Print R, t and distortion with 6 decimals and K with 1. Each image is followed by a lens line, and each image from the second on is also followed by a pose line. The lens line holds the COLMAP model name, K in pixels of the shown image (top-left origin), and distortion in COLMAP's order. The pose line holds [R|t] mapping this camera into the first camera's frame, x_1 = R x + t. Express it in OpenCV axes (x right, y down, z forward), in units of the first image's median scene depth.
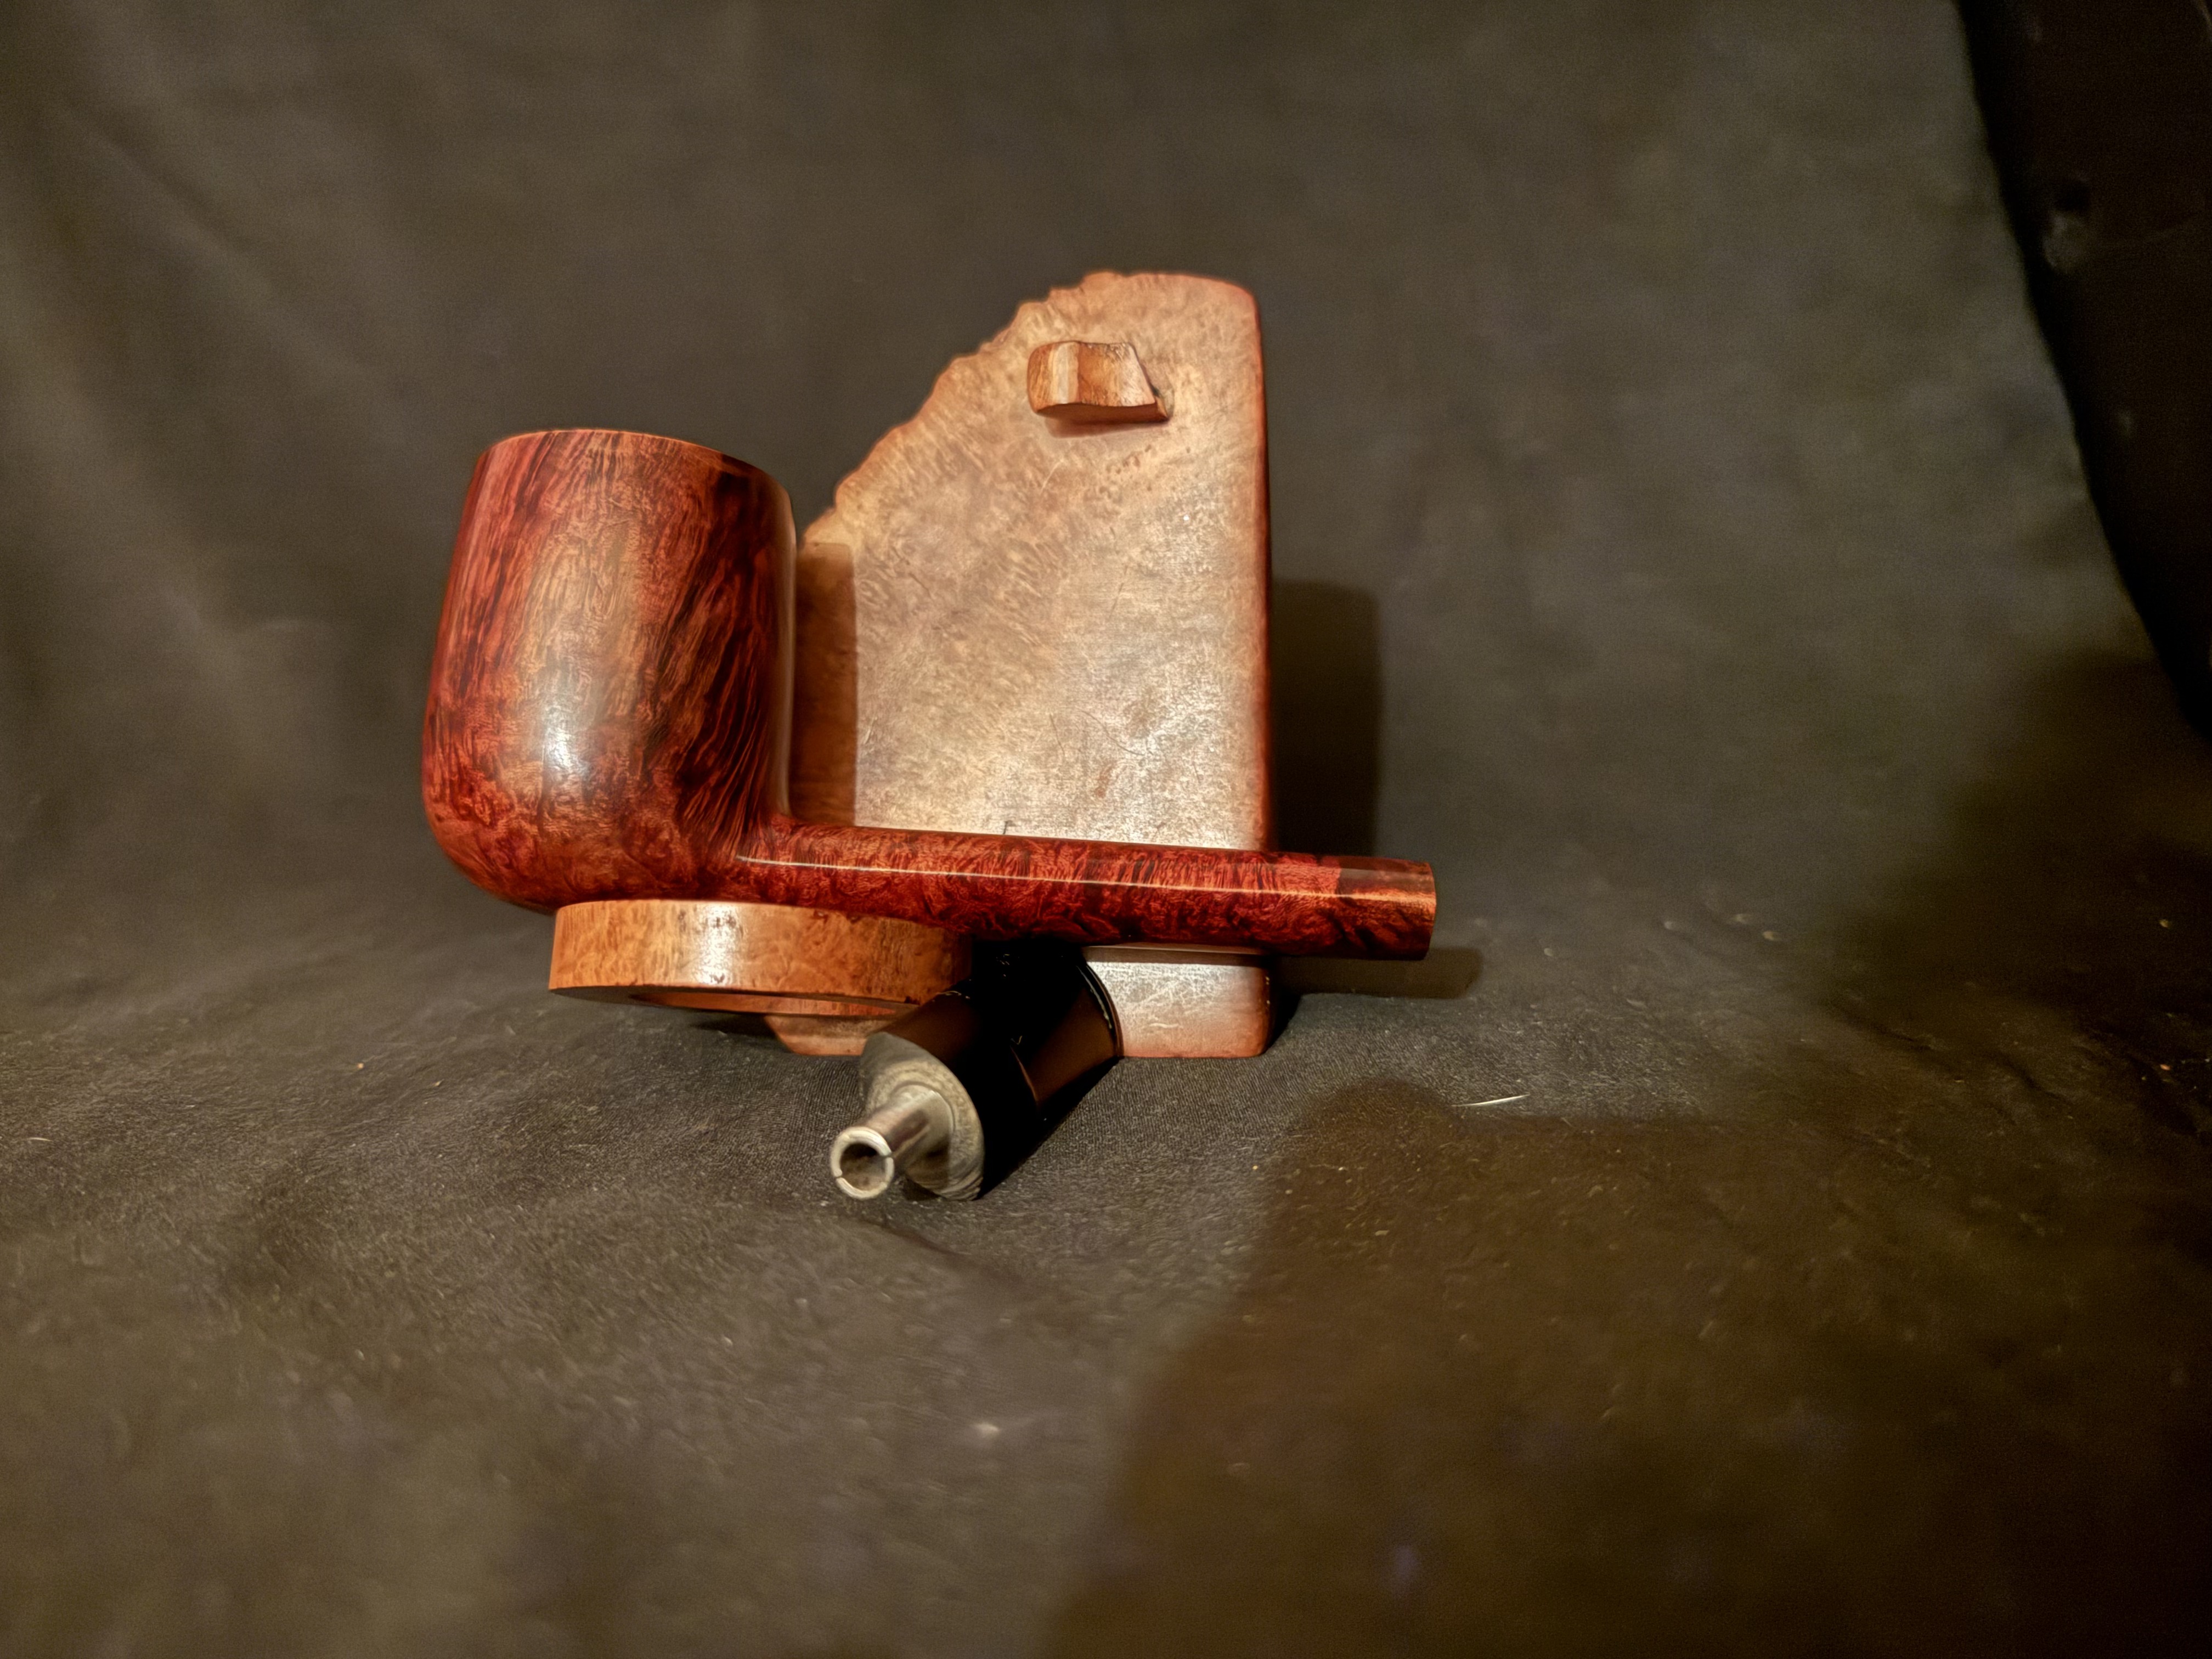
lens RADIAL K [[1636.1, 0, 1106.0], [0, 1636.1, 829.5], [0, 0, 1]] dist [0.082937, -0.001943]
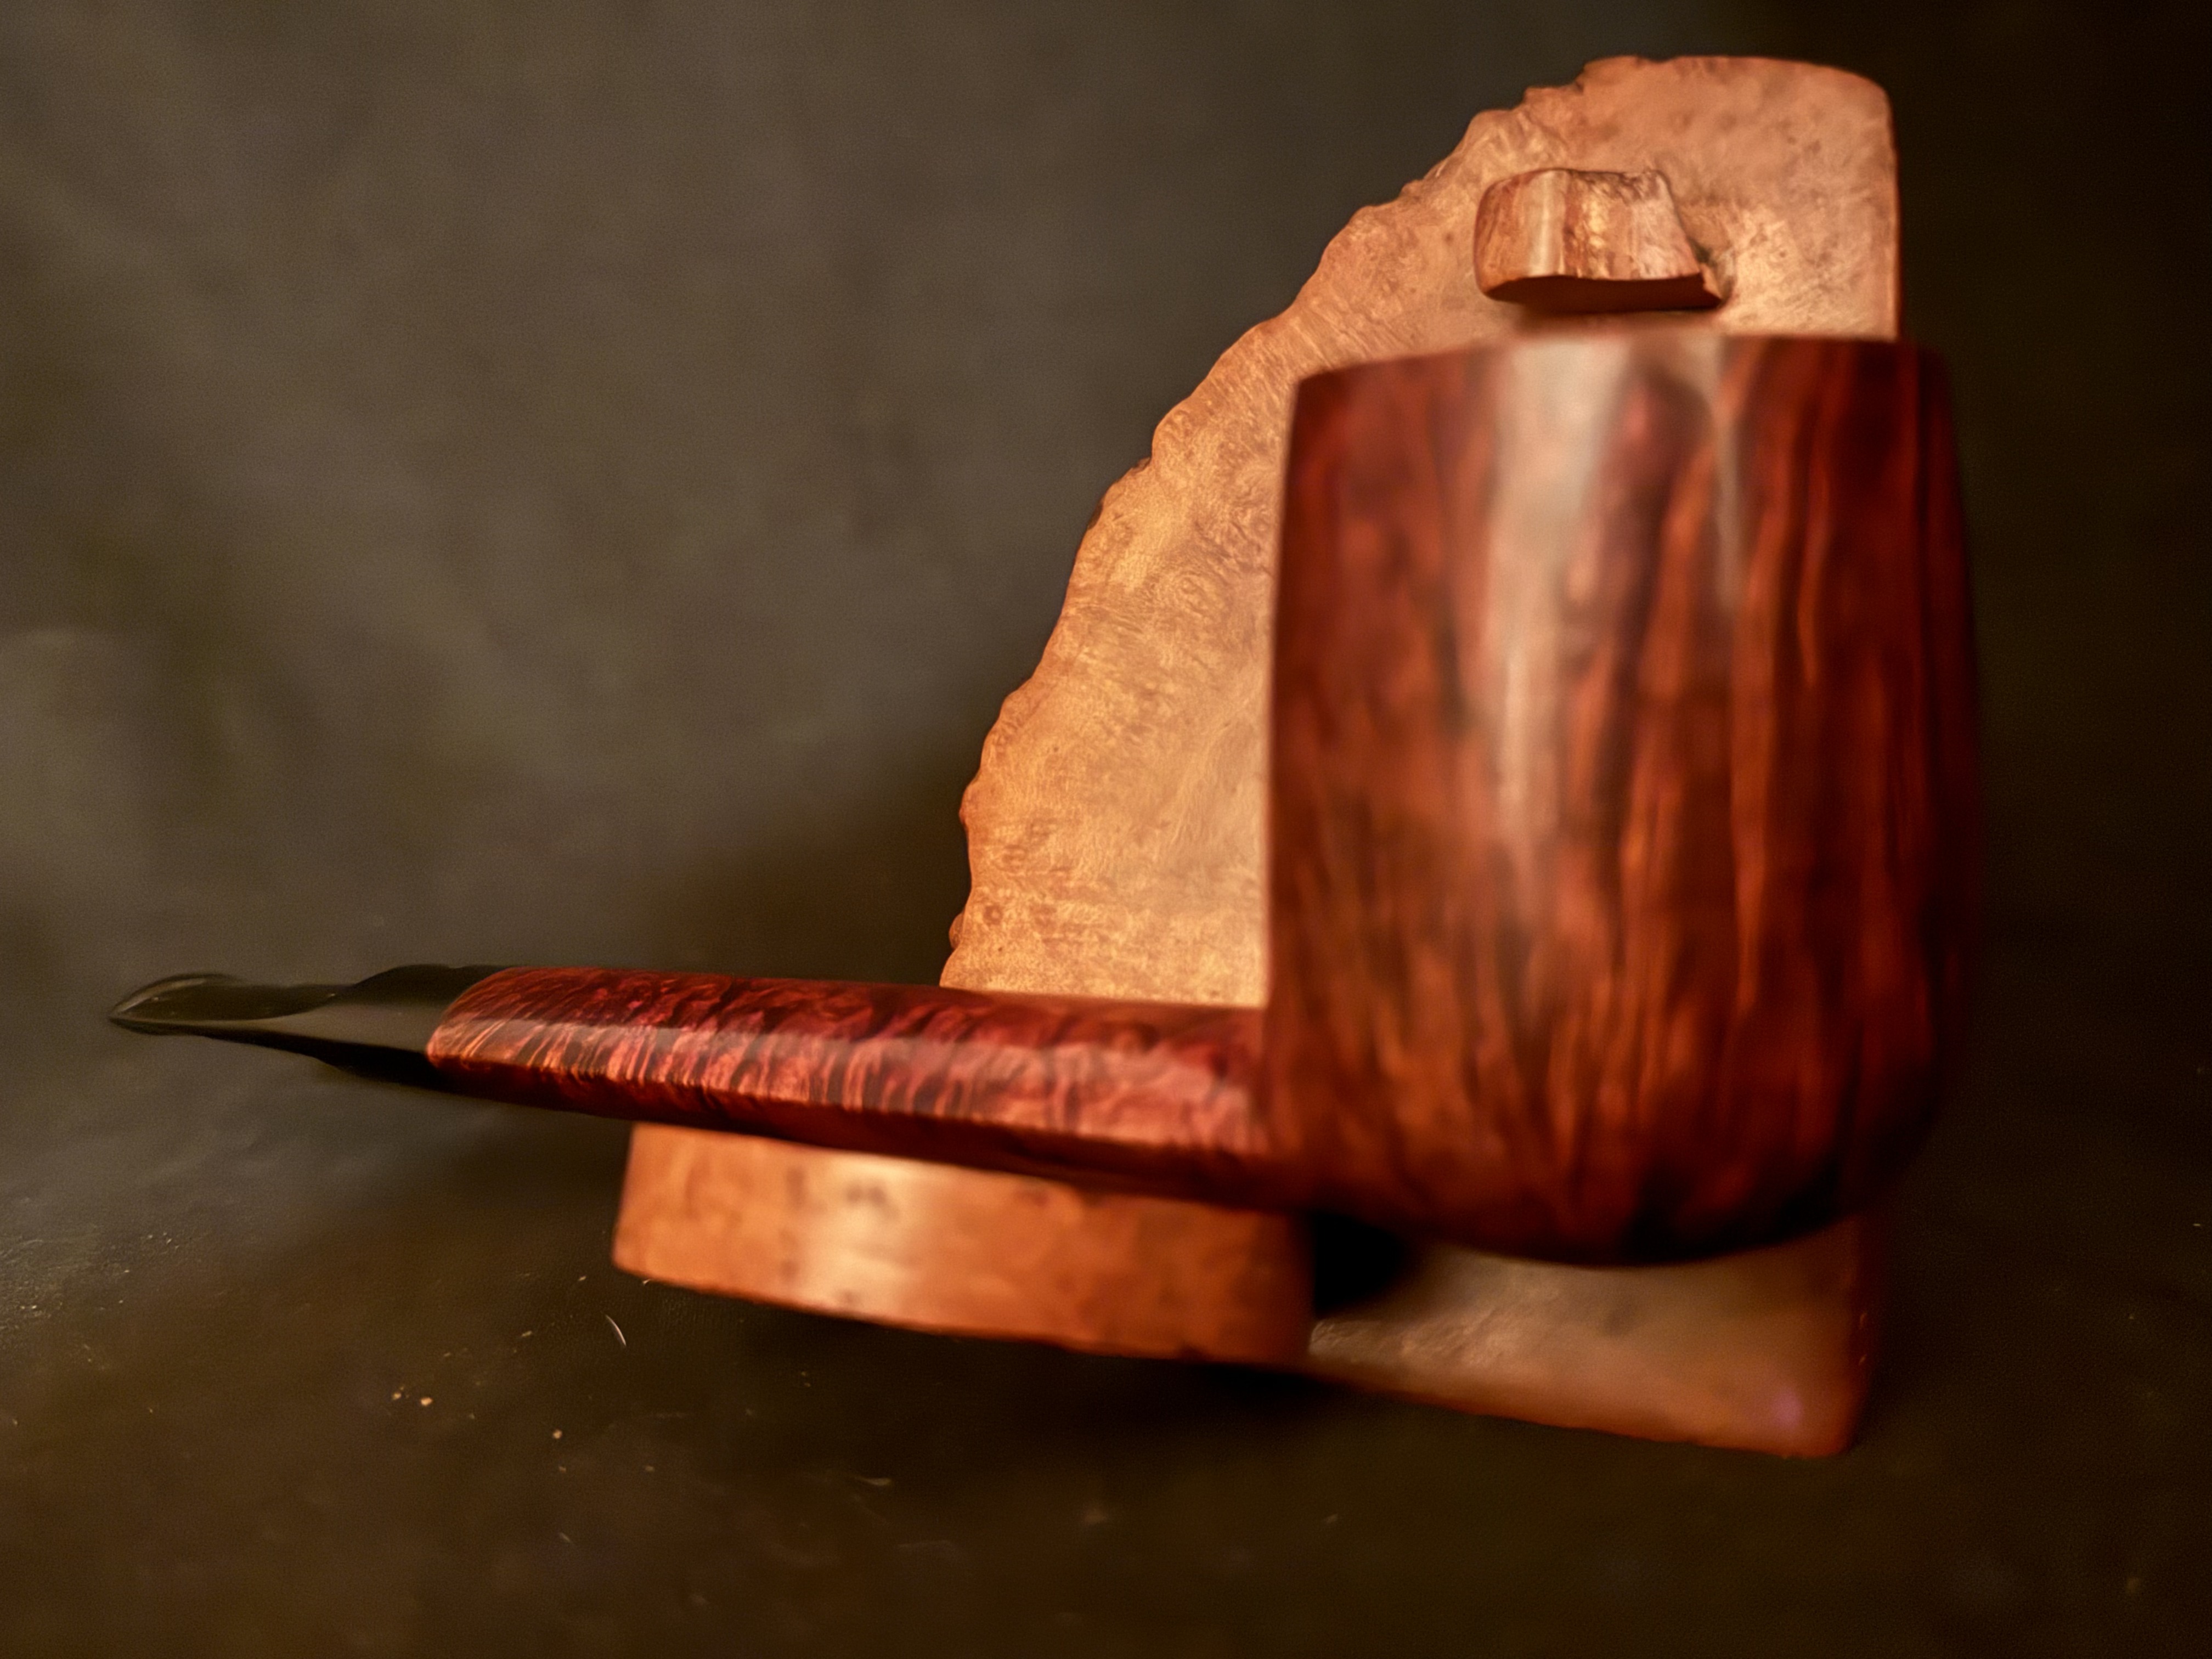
lens RADIAL K [[2085.5, 0, 1106.0], [0, 2085.5, 829.5], [0, 0, 1]] dist [0.172575, -0.594601]
pose [[0.971354, 0.045648, -0.233213, 0.008992], [-0.047471, 0.998870, -0.002206, -0.054939], [0.232849, 0.013214, 0.972423, 0.238920]]
